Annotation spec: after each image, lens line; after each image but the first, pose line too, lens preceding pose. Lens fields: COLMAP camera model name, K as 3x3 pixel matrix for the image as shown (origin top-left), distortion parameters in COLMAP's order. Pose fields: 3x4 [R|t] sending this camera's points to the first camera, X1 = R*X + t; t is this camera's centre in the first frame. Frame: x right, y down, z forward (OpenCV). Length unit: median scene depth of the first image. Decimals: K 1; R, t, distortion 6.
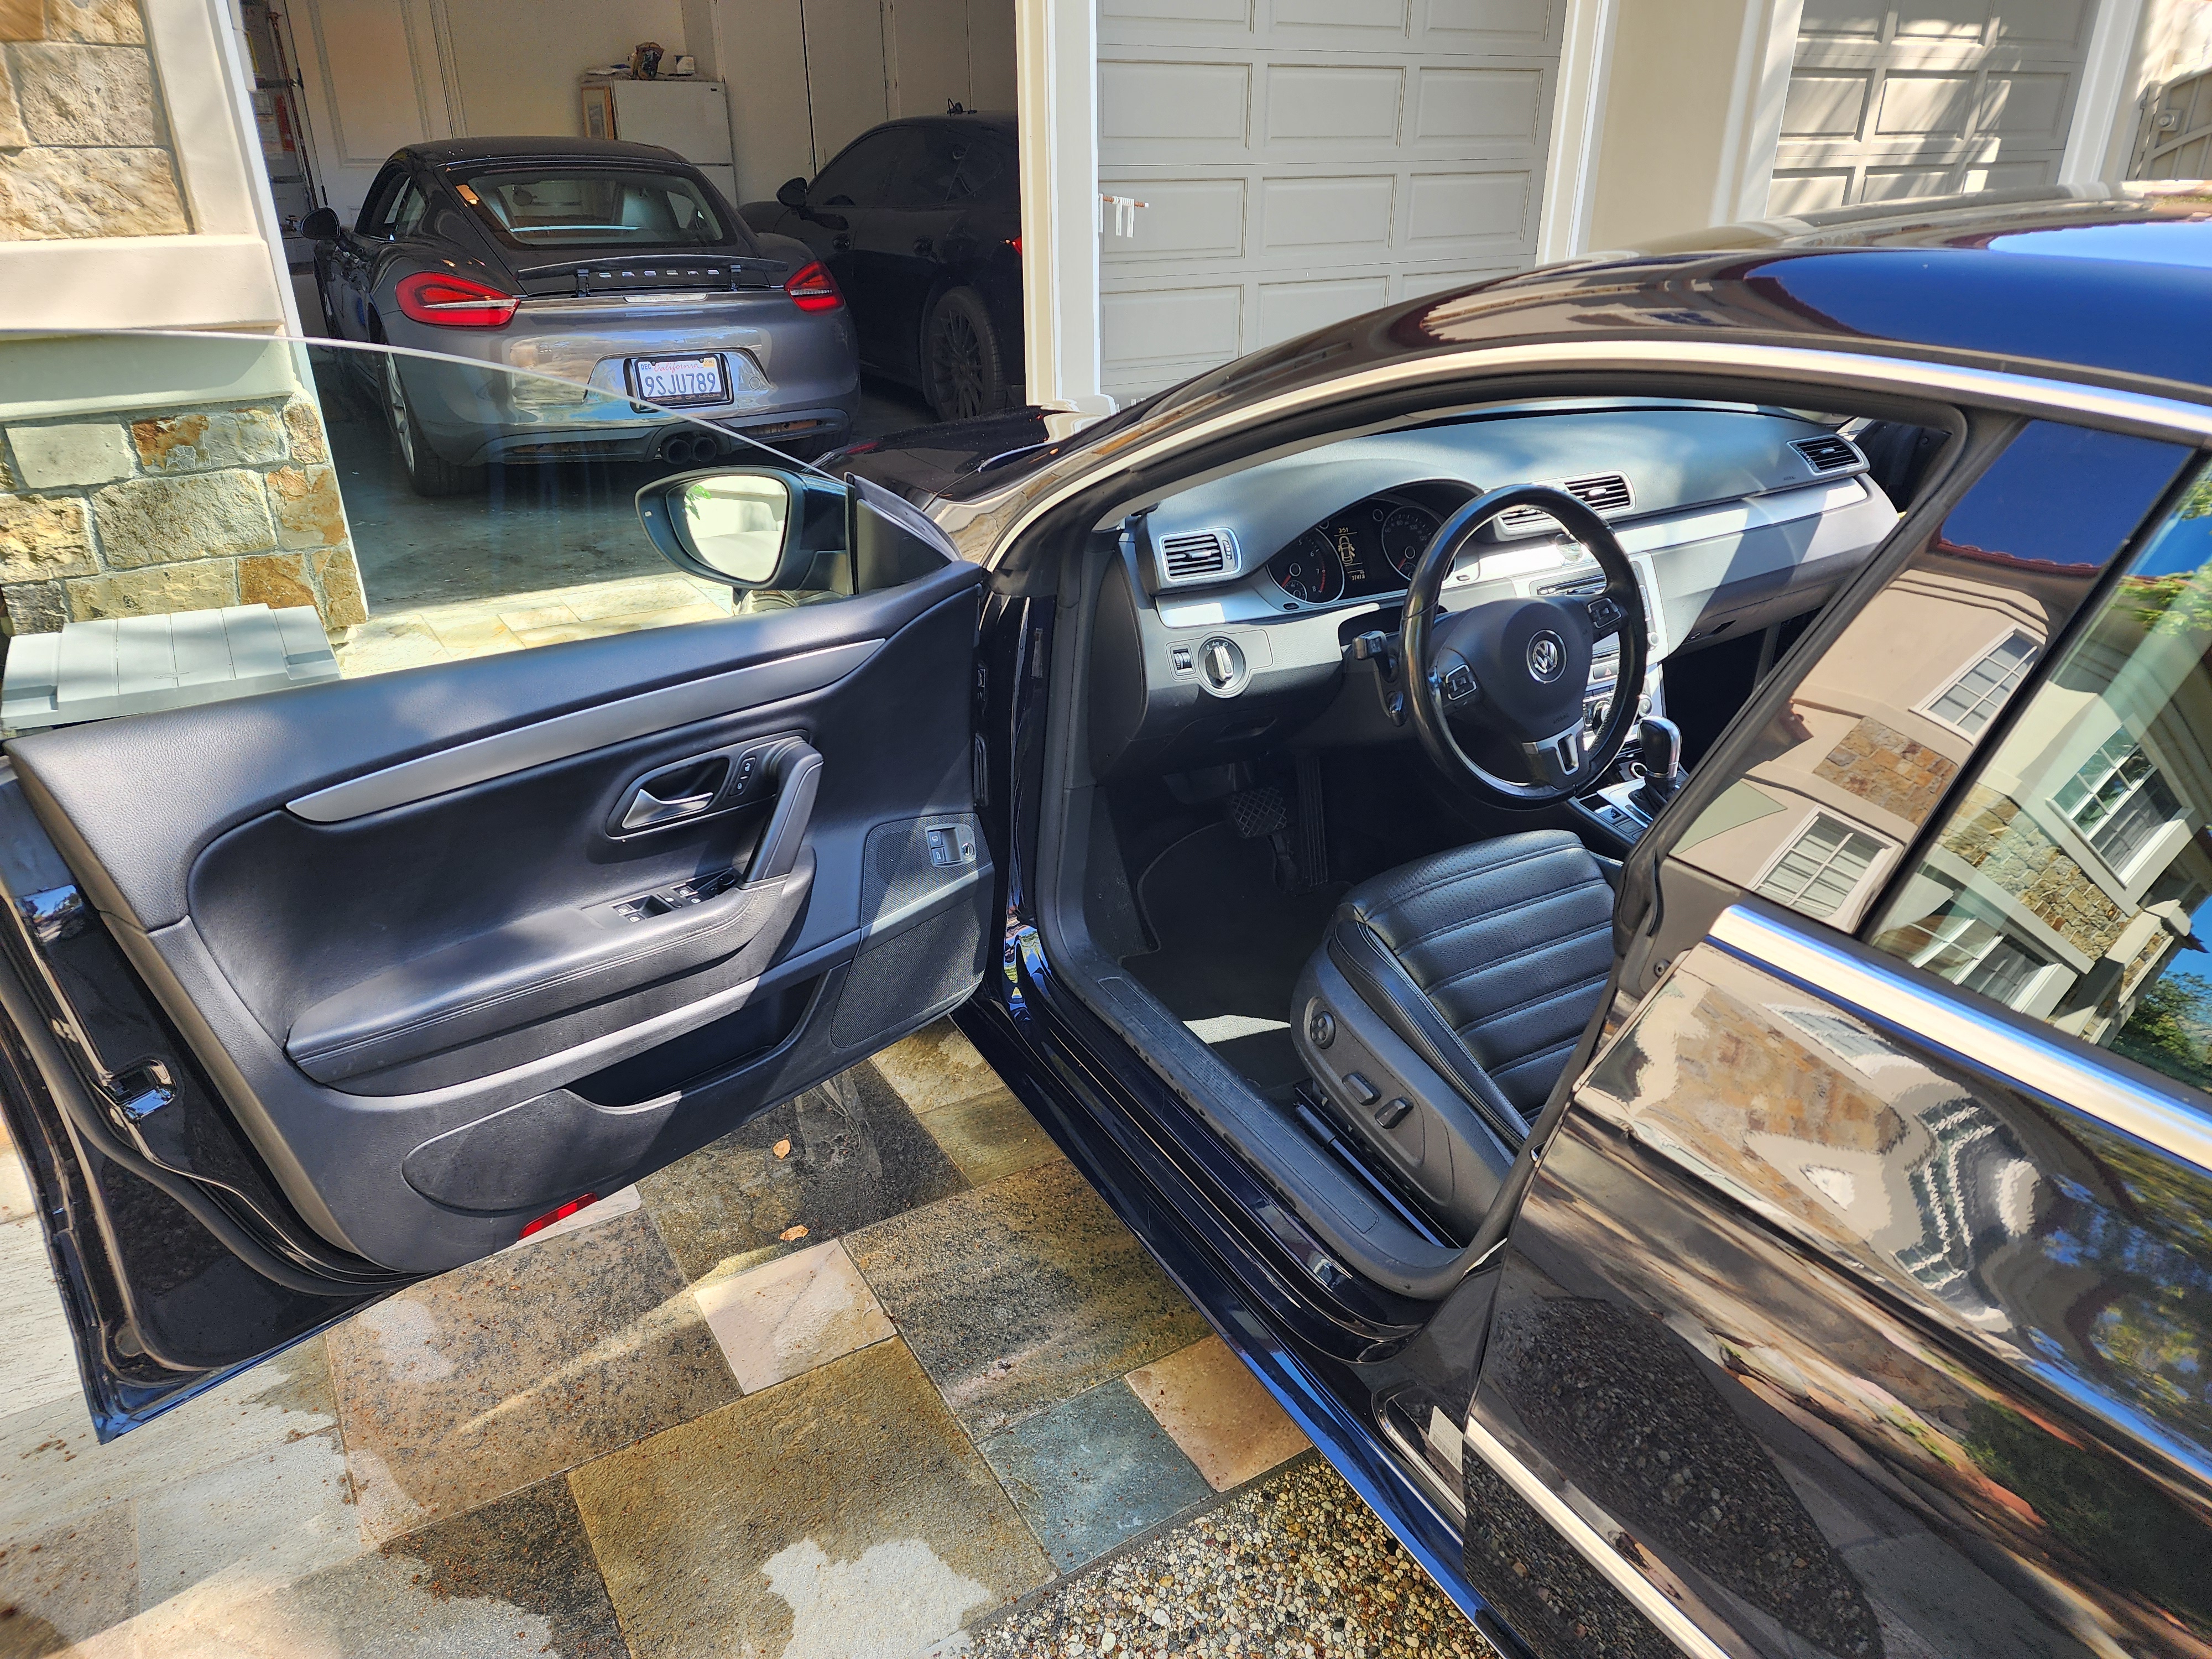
lens RADIAL K [[1471.3, 0, 1103.1], [0, 1471.3, 834.0], [0, 0, 1]] dist [0.056072, -0.046416]
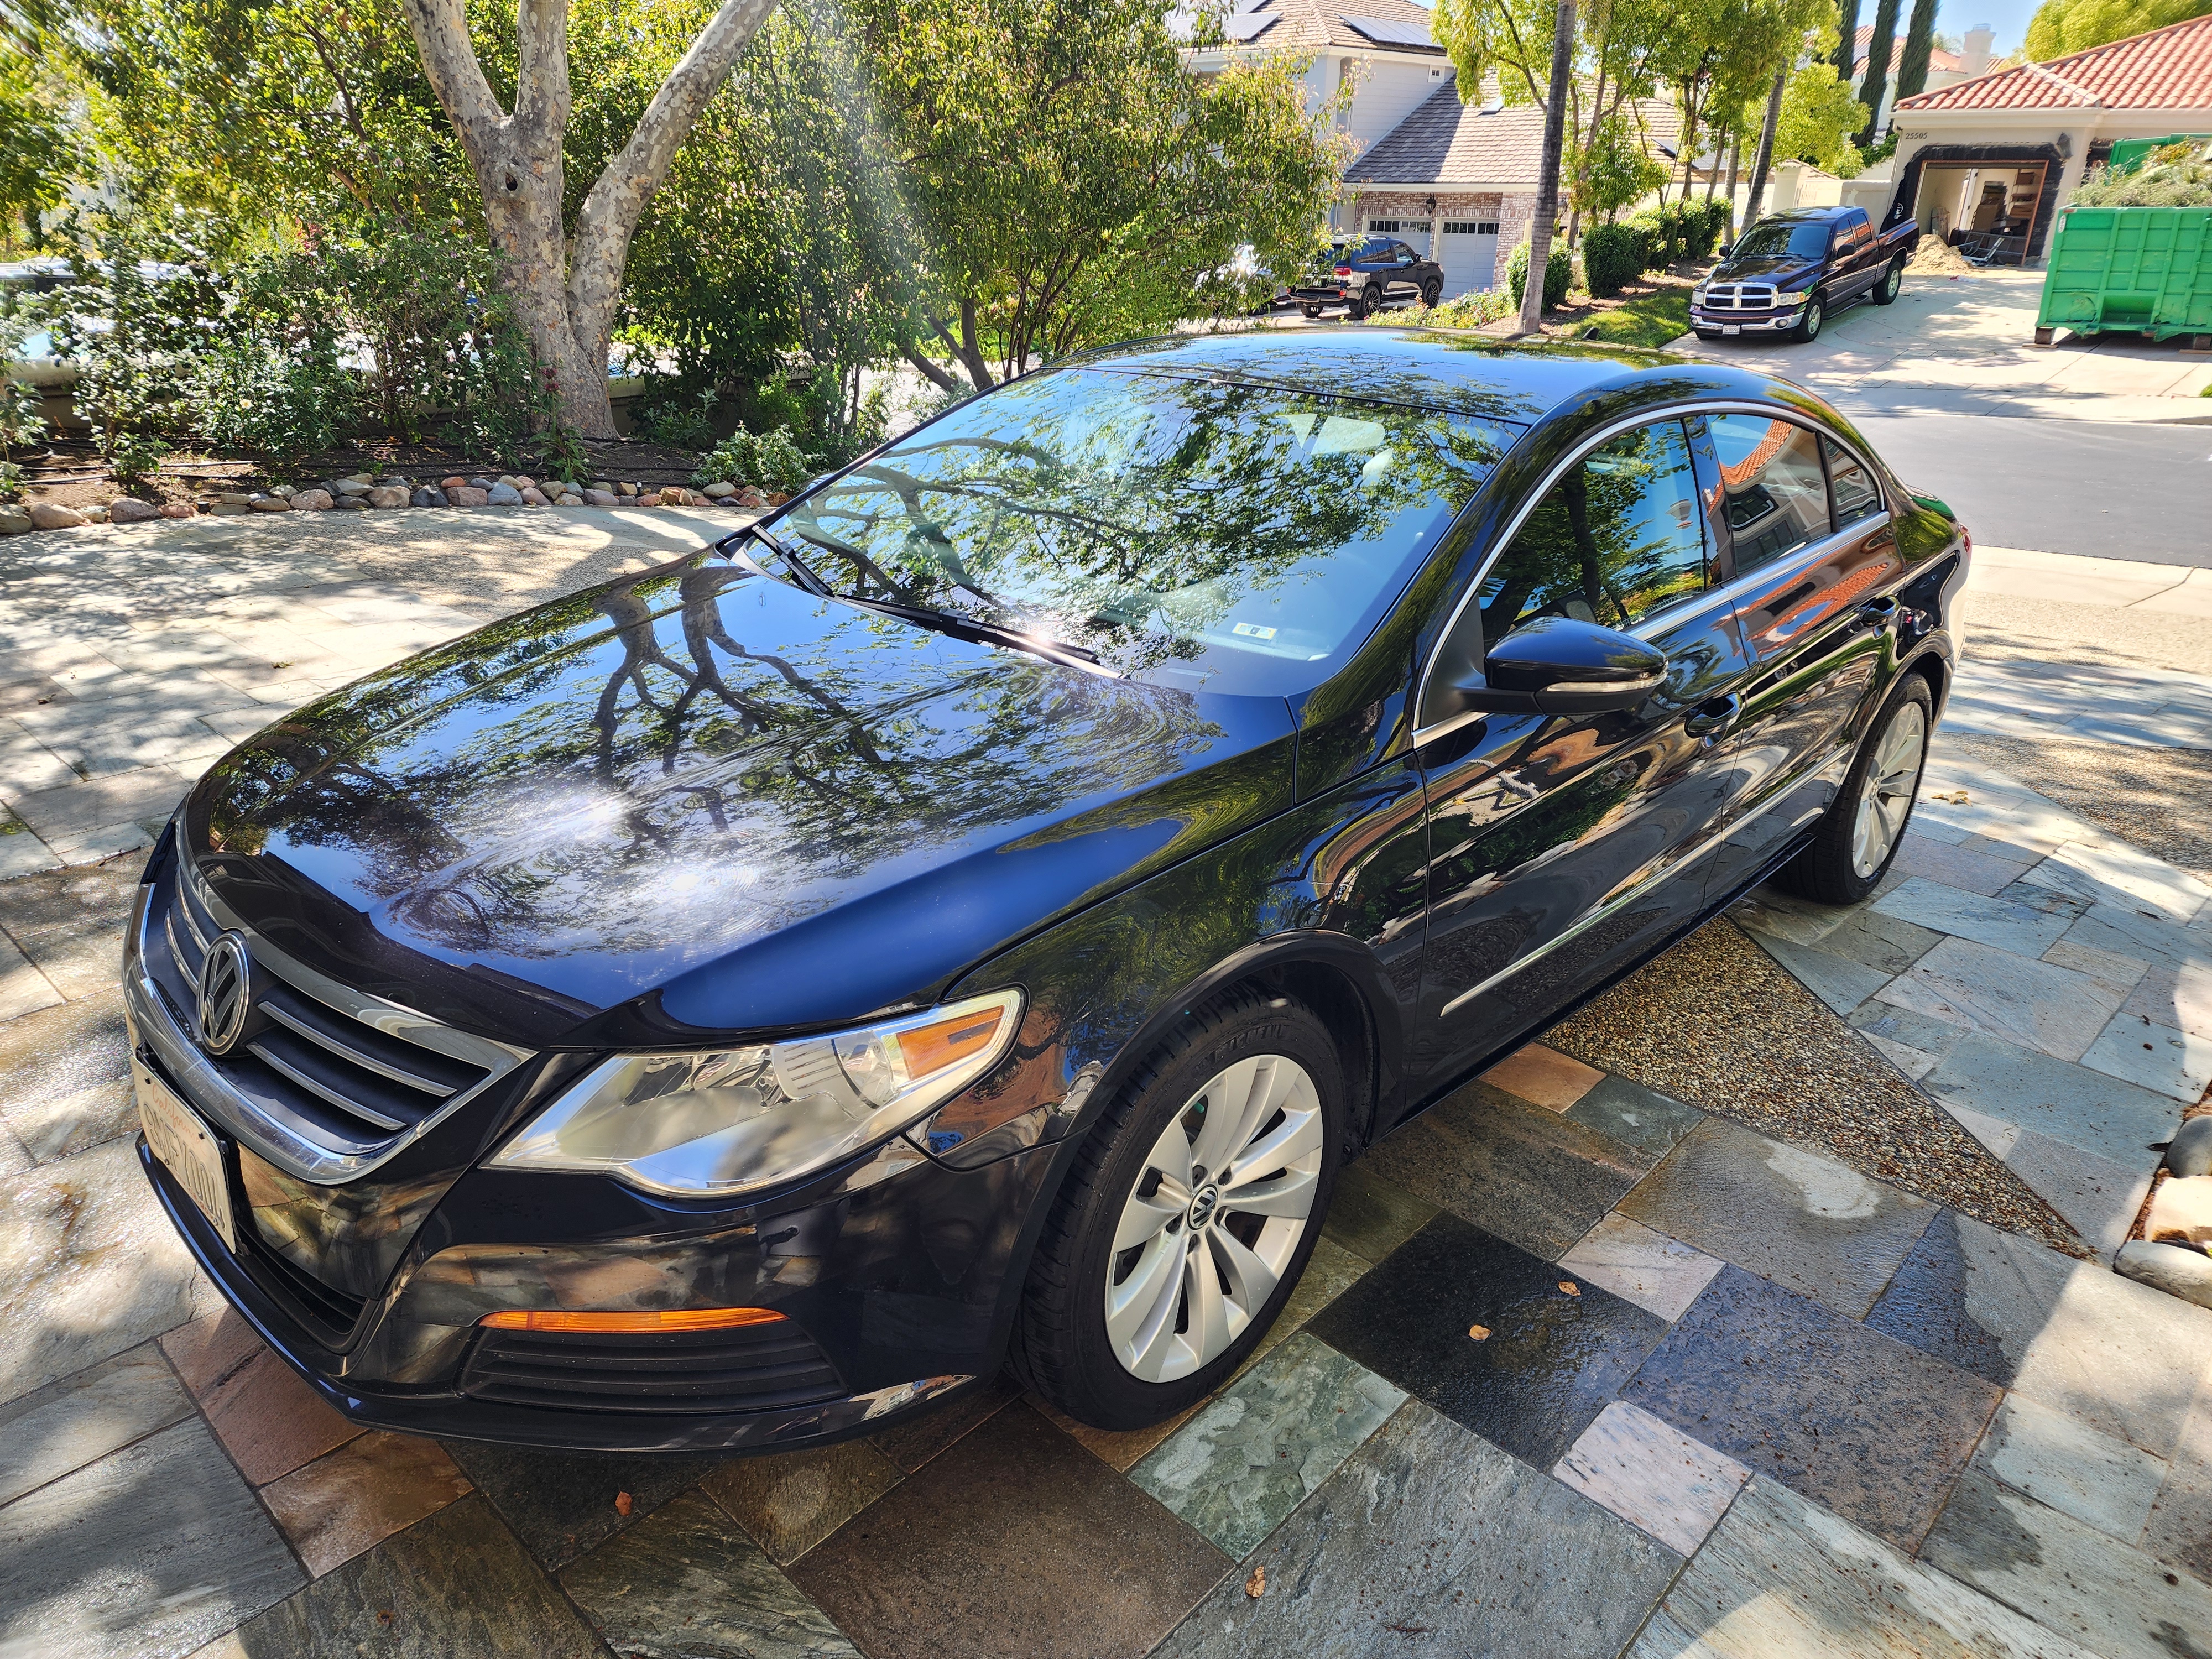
lens RADIAL K [[1471.3, 0, 1098.1], [0, 1471.3, 843.6], [0, 0, 1]] dist [0.056072, -0.046416]
pose [[-0.262793, -0.396167, 0.879768, -0.588197], [0.396892, 0.786714, 0.472819, -0.416269], [-0.879441, 0.473427, -0.049508, 0.712580]]
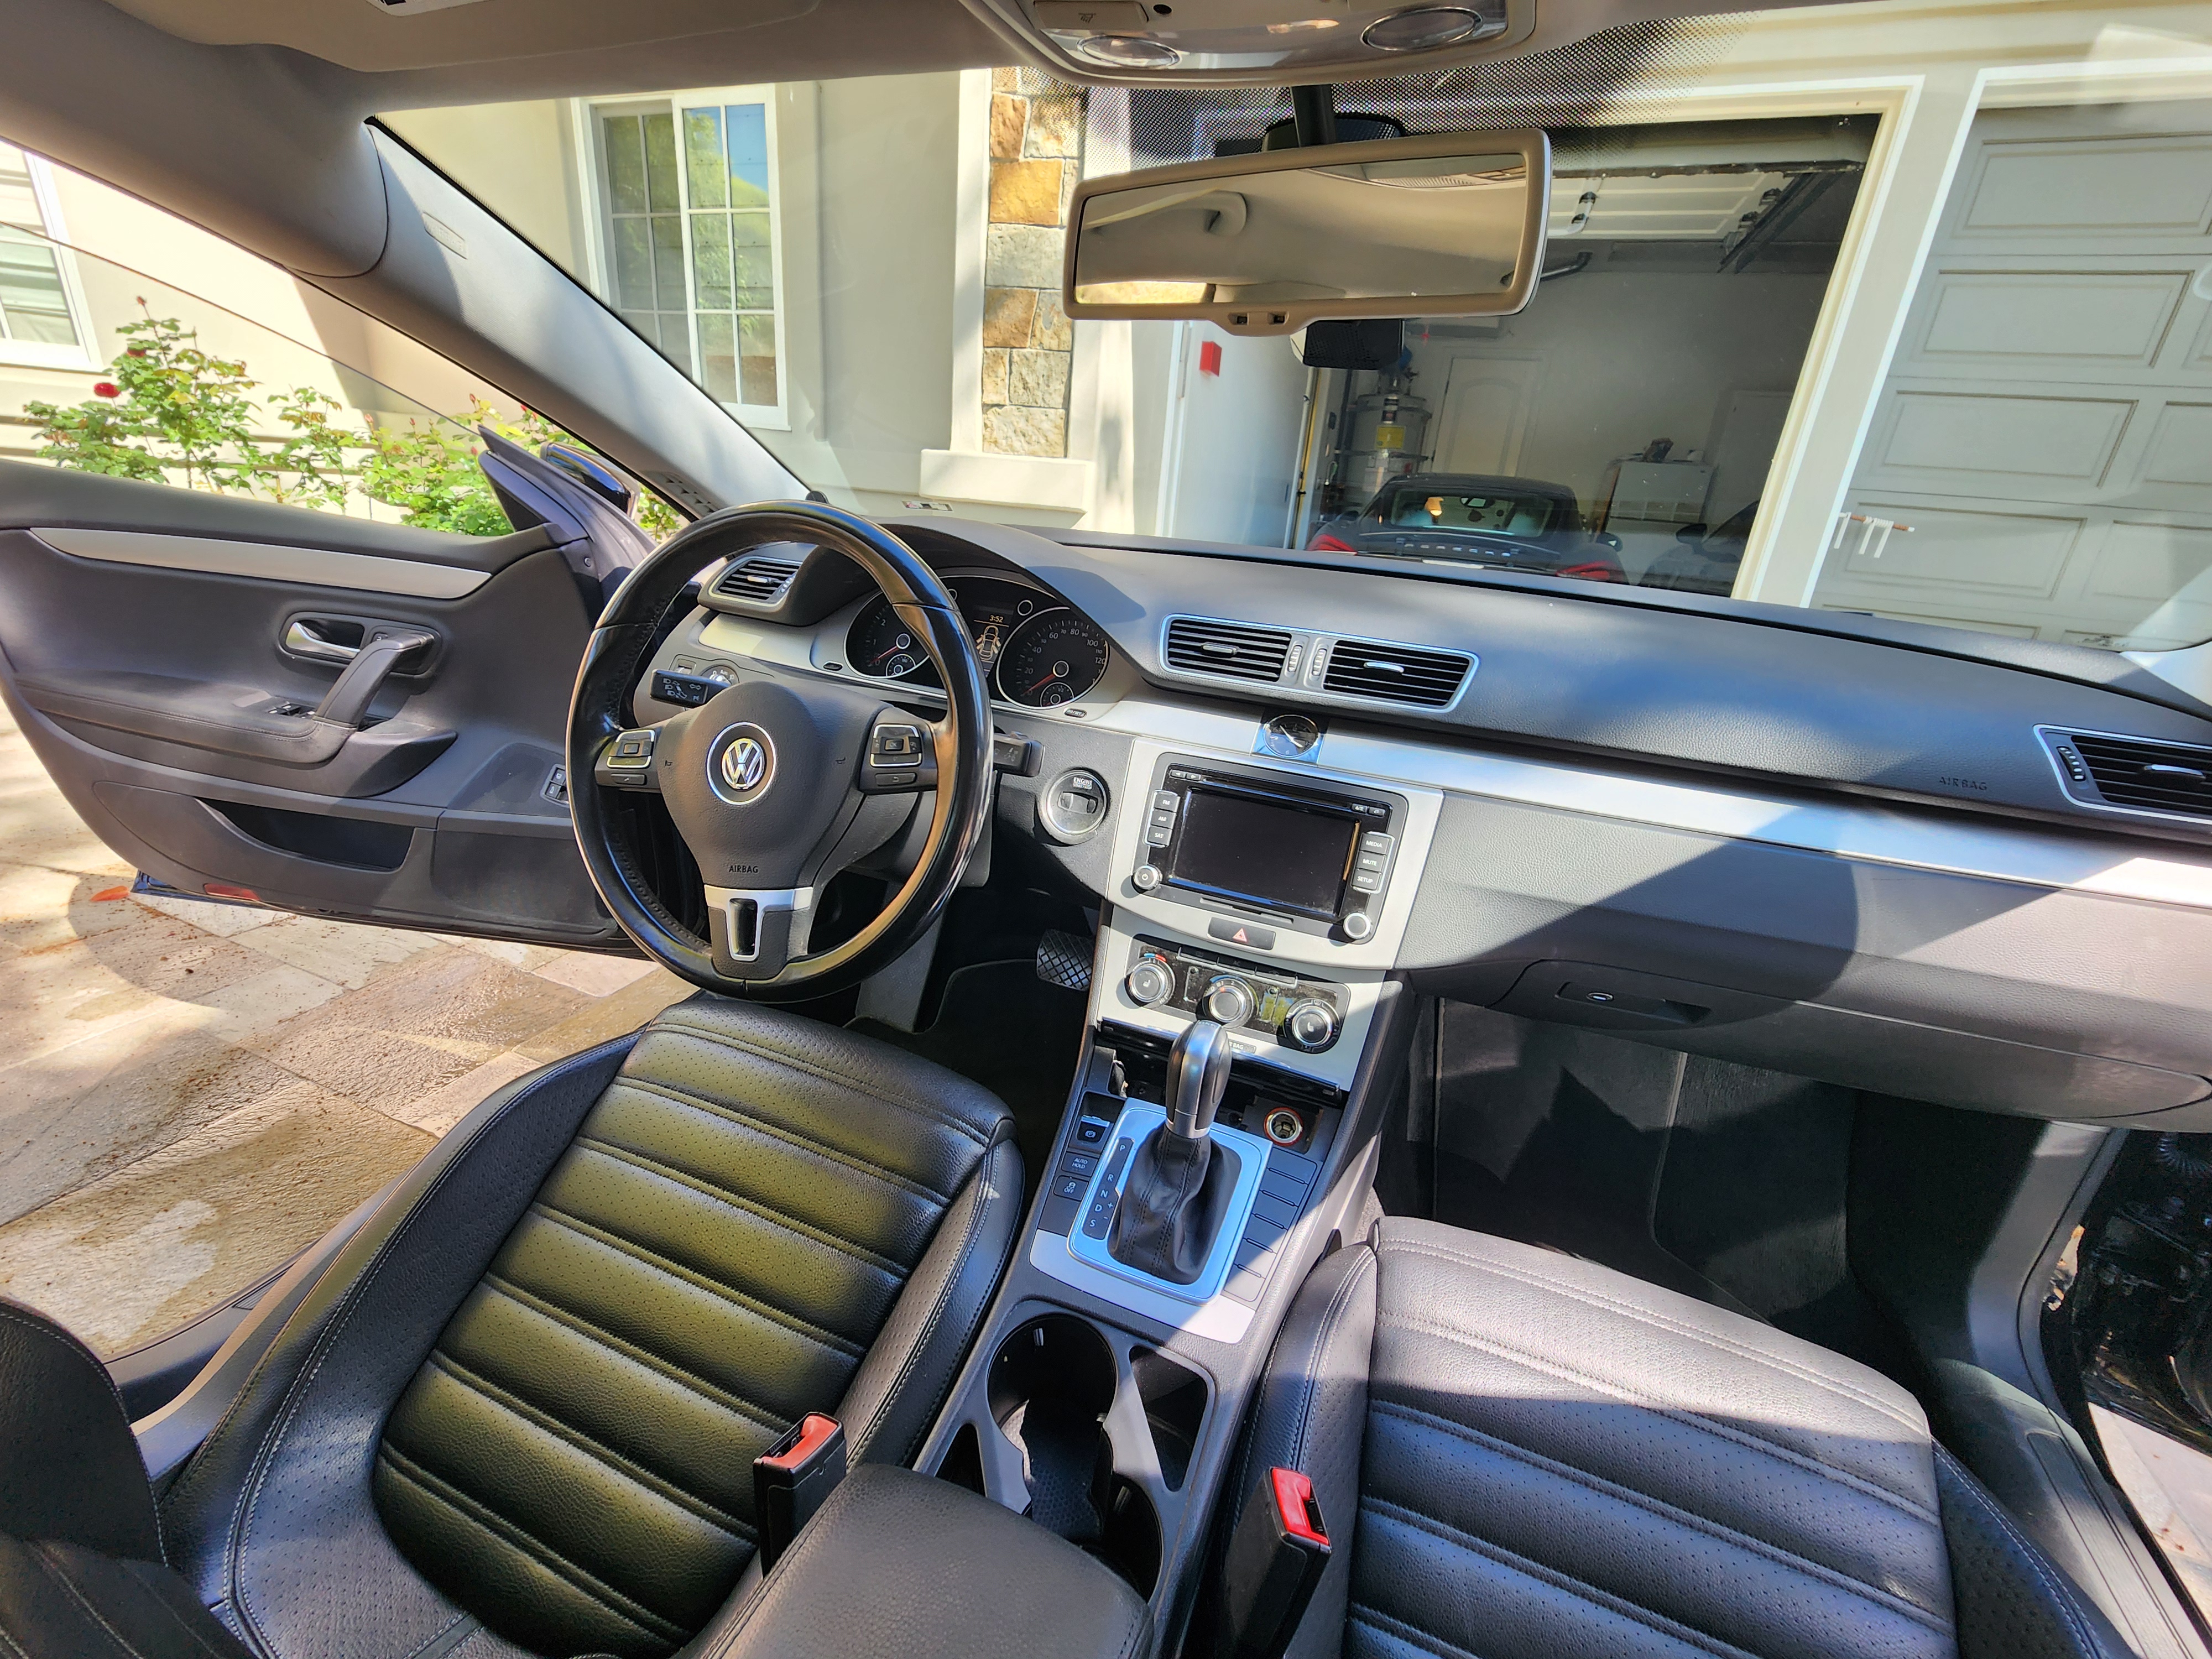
lens RADIAL K [[905.7, 0, 1114.0], [0, 905.7, 836.4], [0, 0, 1]] dist [-0.004433, 0.001386]
pose [[0.619999, 0.322550, -0.715236, 0.311674], [-0.399675, 0.914288, 0.065860, -0.086769], [0.675175, 0.245029, 0.695772, 0.397496]]
